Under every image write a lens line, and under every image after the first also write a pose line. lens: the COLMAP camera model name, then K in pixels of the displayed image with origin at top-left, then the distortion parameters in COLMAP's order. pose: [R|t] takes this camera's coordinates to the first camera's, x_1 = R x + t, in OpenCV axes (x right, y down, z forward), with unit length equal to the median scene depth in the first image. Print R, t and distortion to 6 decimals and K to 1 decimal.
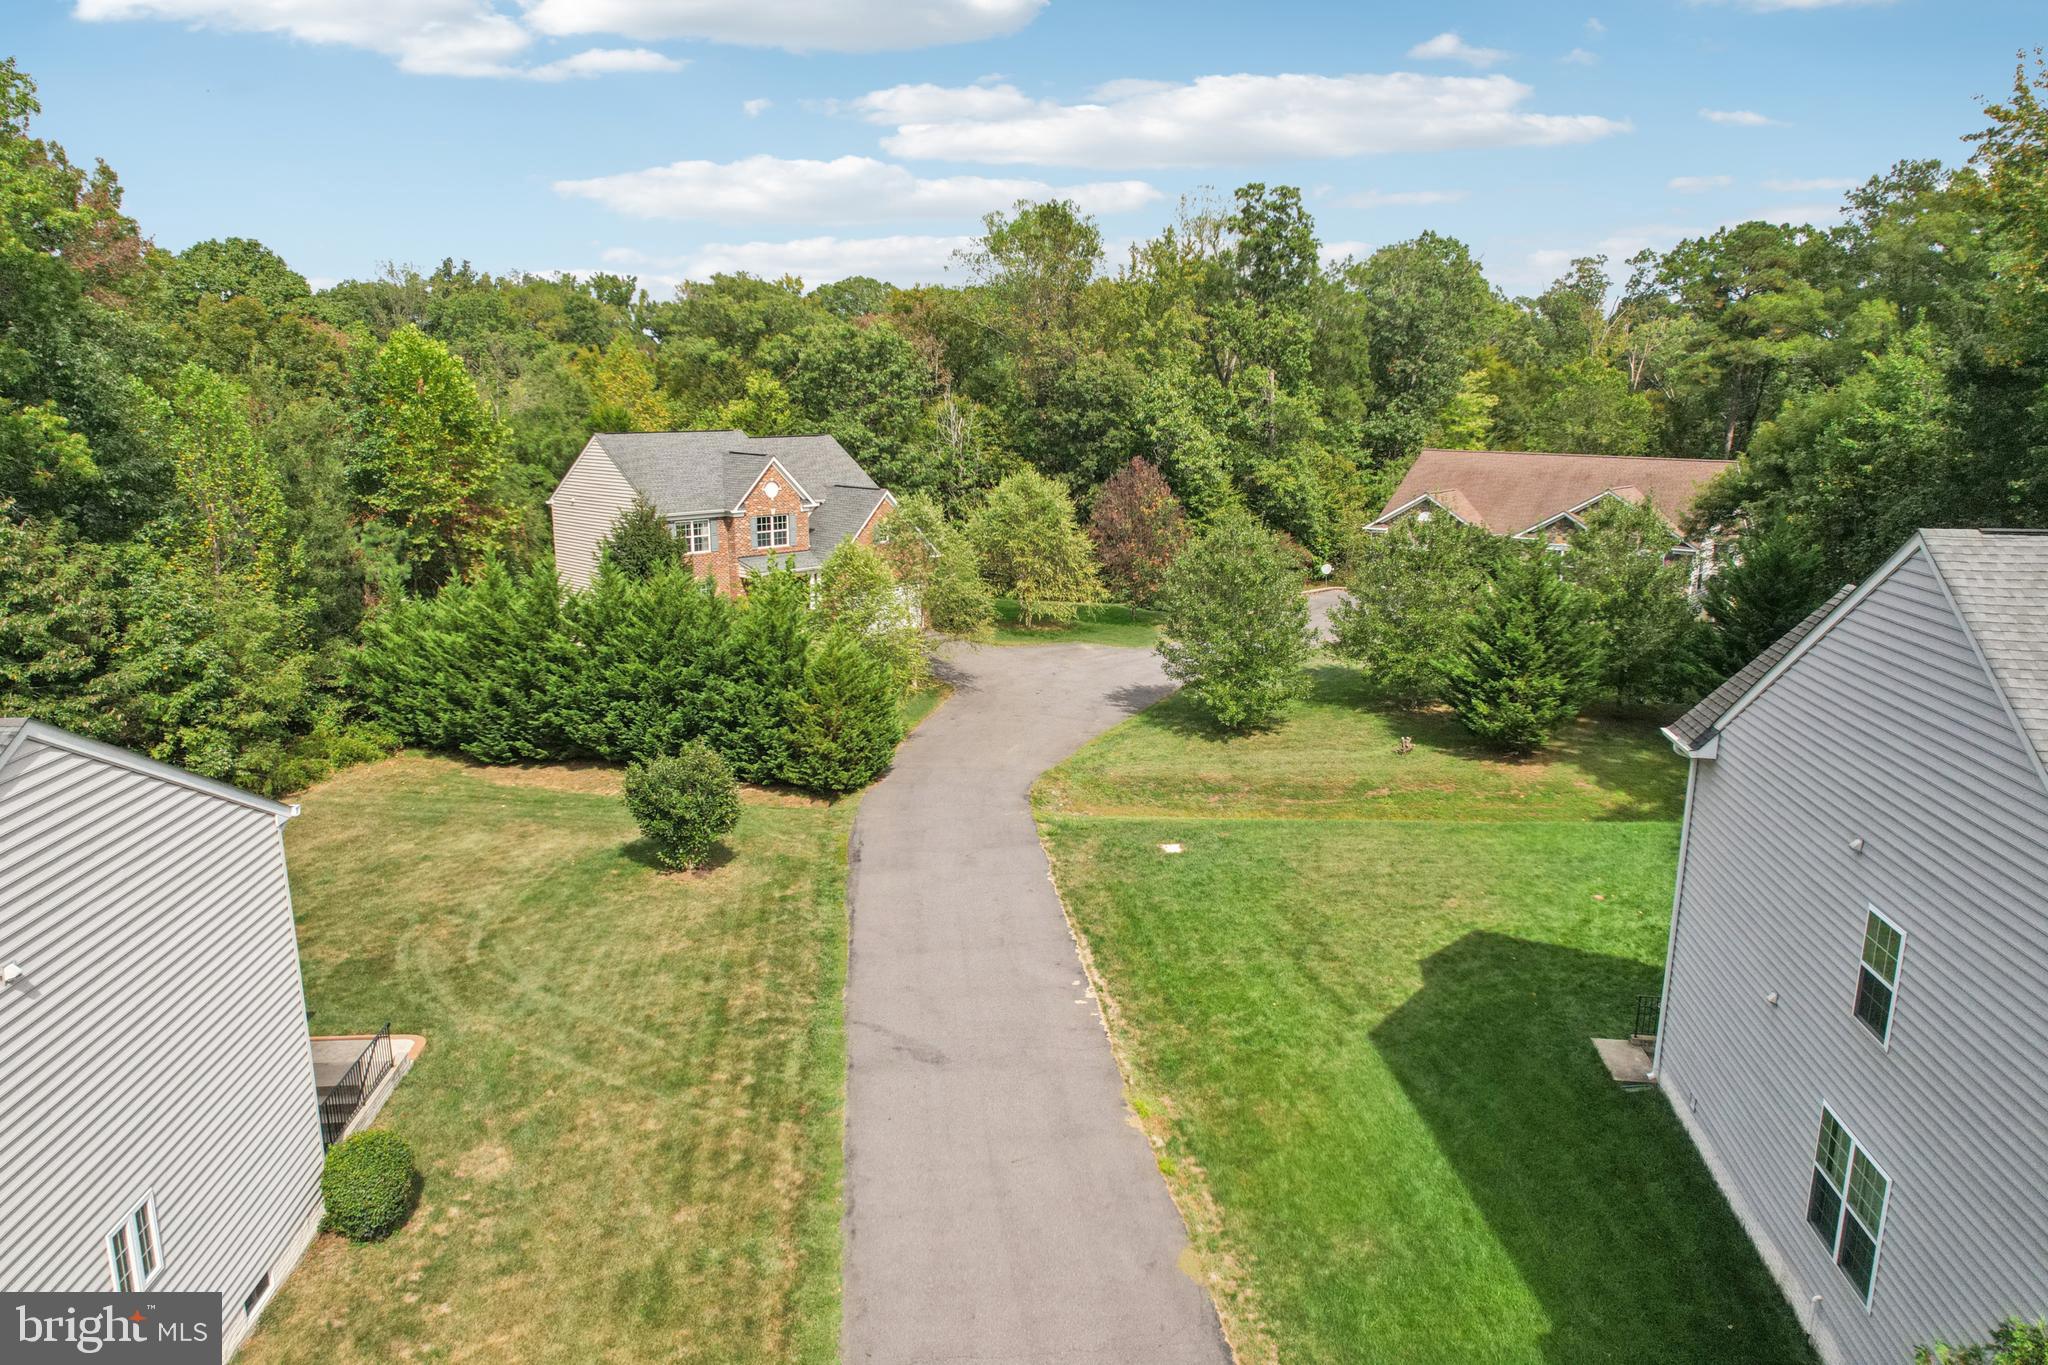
lens RADIAL K [[1294.3, 0, 1023.9], [0, 1294.3, 682.0], [0, 0, 1]] dist [-0.026593, 0.011568]
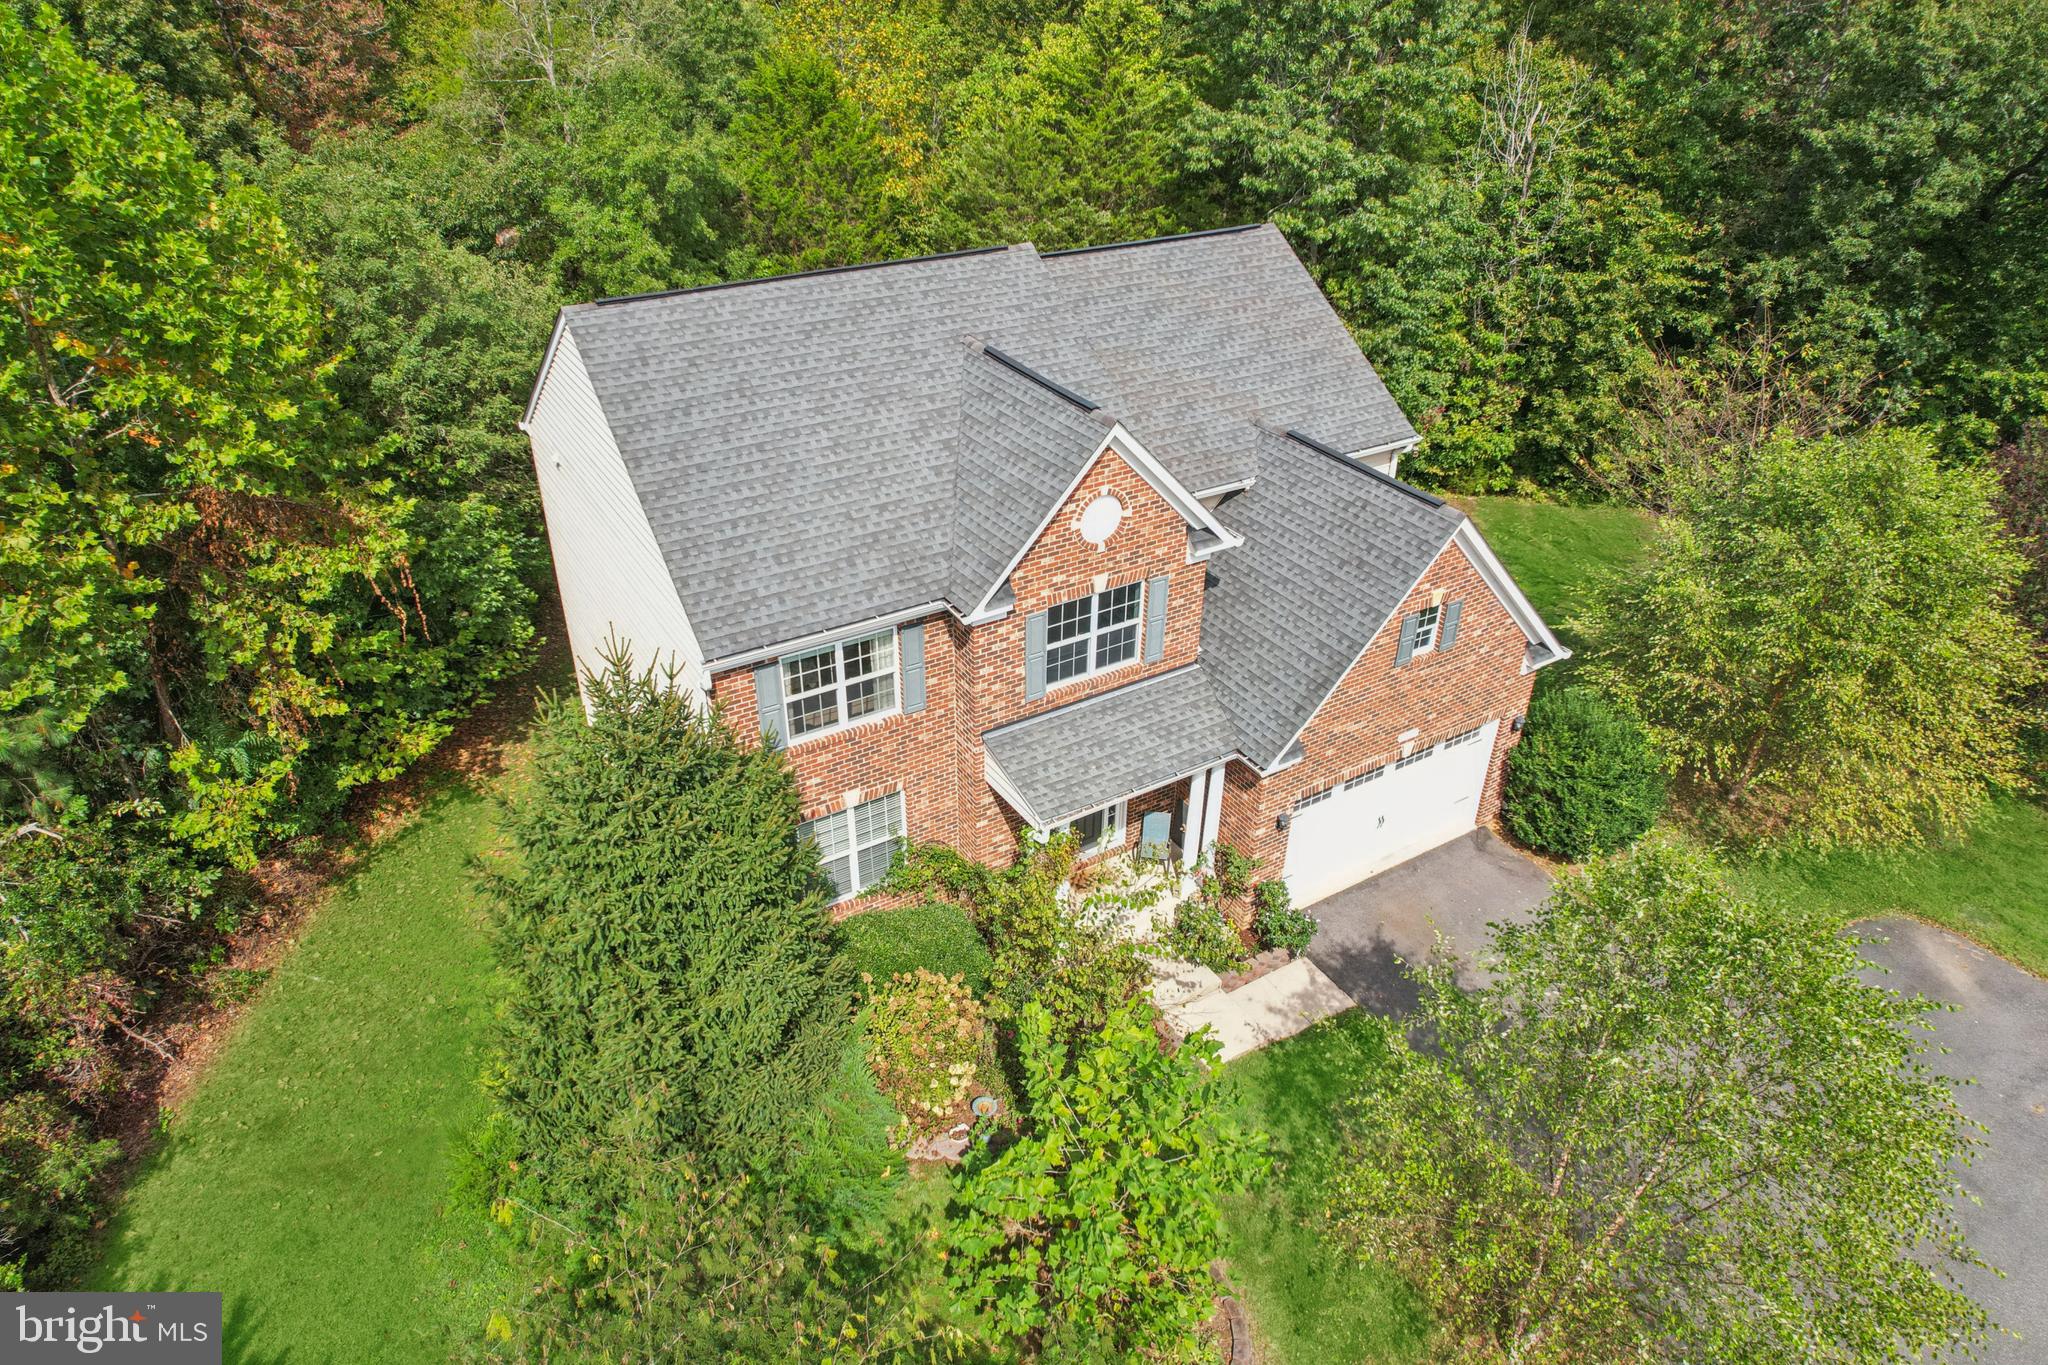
lens RADIAL K [[1294.3, 0, 1036.0], [0, 1294.3, 687.9], [0, 0, 1]] dist [-0.026593, 0.011568]
pose [[0.968532, 0.140515, -0.205427, -0.104491], [-0.065999, 0.940835, 0.332377, -0.159018], [0.239977, -0.308359, 0.920503, 0.517381]]
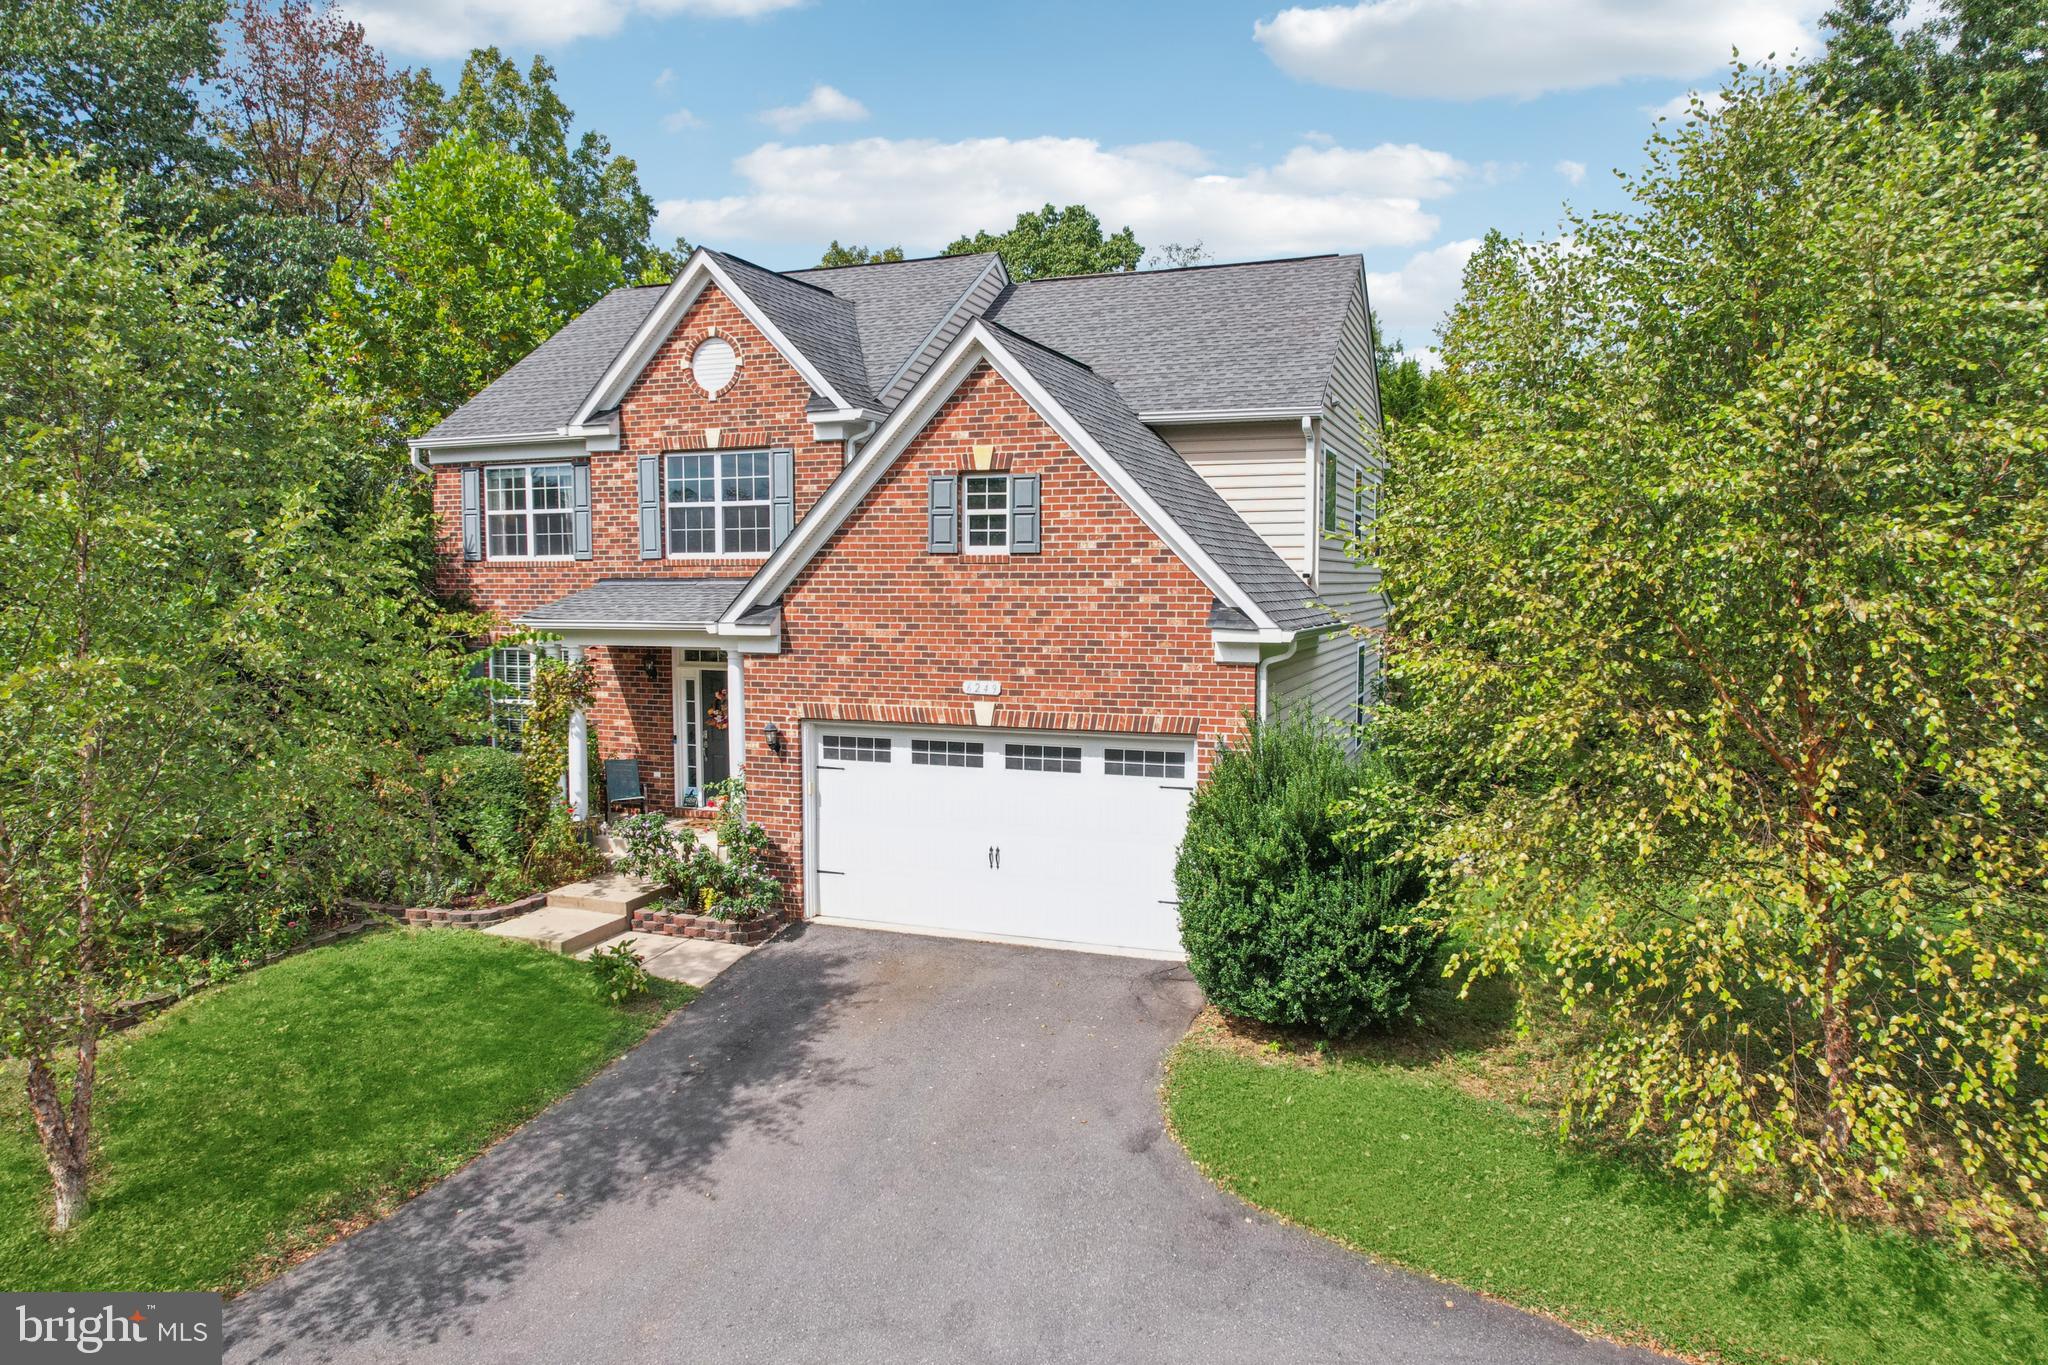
lens RADIAL K [[1294.3, 0, 1012.9], [0, 1294.3, 678.3], [0, 0, 1]] dist [-0.026593, 0.011568]
pose [[0.386186, 0.069411, -0.919806, 0.086765], [-0.204031, 0.978893, -0.011794, -0.065321], [0.899573, 0.192224, 0.392196, 0.712849]]
